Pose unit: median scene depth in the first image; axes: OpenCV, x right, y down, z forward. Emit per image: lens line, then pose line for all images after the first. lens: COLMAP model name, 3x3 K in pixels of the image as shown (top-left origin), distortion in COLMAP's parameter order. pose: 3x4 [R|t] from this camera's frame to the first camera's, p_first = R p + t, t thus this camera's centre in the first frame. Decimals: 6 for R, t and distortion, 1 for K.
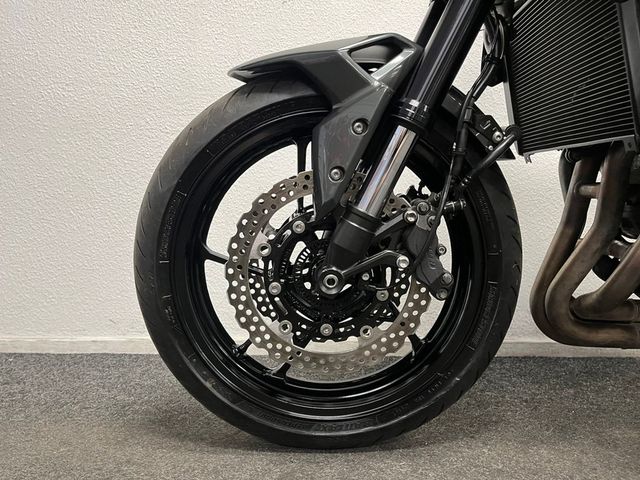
lens RADIAL K [[499.1, 0, 320.0], [0, 499.1, 240.0], [0, 0, 1]] dist [0.052129, -0.002104]
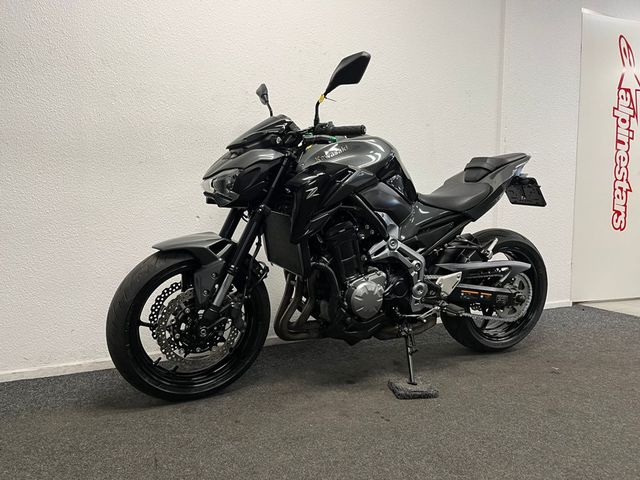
lens RADIAL K [[499.1, 0, 320.0], [0, 499.1, 240.0], [0, 0, 1]] dist [0.052129, -0.002104]
pose [[0.886586, -0.032693, 0.461407, -0.554936], [0.020710, 0.999304, 0.031012, -0.410172], [-0.462100, -0.017939, 0.886646, -1.410261]]
